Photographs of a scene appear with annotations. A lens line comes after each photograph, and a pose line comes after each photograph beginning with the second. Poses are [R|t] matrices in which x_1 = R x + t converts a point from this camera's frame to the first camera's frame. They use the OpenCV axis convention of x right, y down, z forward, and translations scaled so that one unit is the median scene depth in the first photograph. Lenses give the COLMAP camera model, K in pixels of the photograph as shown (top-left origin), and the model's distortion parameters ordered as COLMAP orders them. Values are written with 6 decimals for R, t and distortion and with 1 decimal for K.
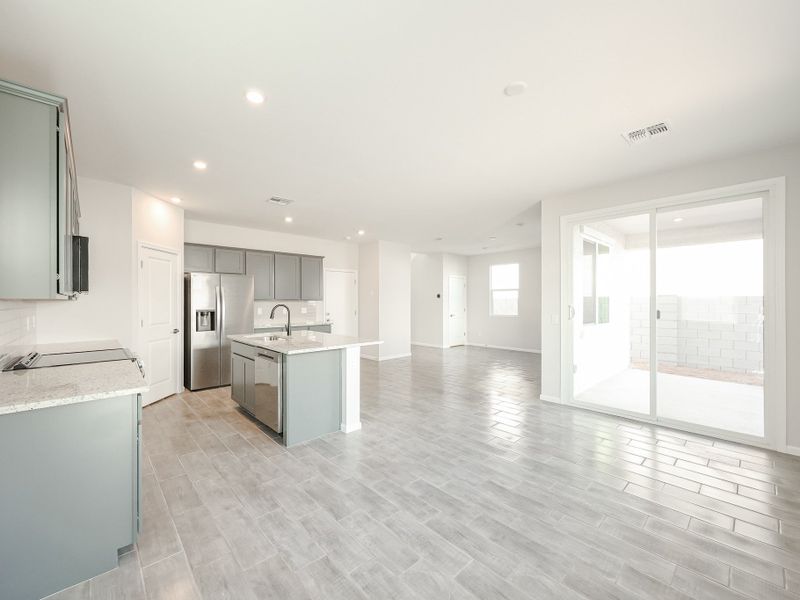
lens RADIAL K [[330.5, 0, 400.0], [0, 330.5, 300.0], [0, 0, 1]] dist [0.001629, -0.000426]
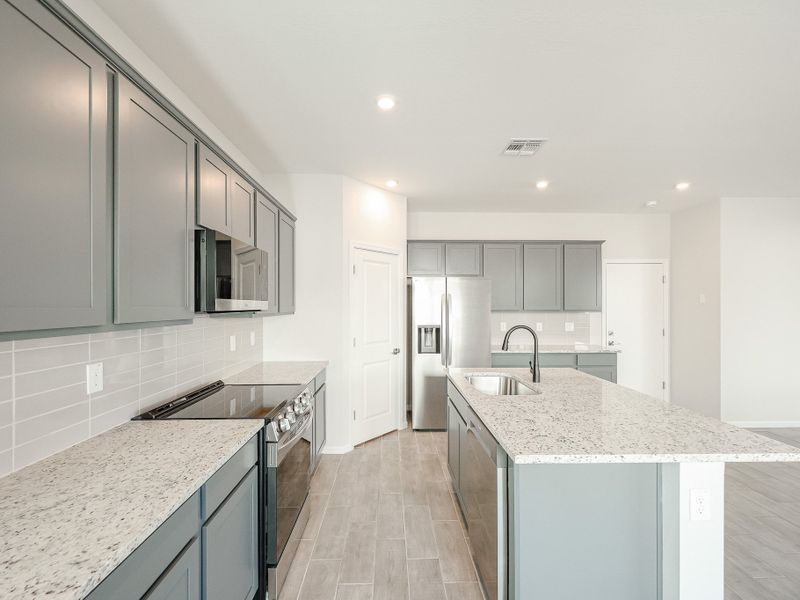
lens RADIAL K [[366.3, 0, 398.9], [0, 366.3, 303.8], [0, 0, 1]] dist [0.001807, 0.000028]
pose [[0.744748, 0.000978, -0.667345, -0.079586], [-0.000057, 0.999999, 0.001403, -0.020215], [0.667345, -0.001007, 0.744748, 0.321505]]
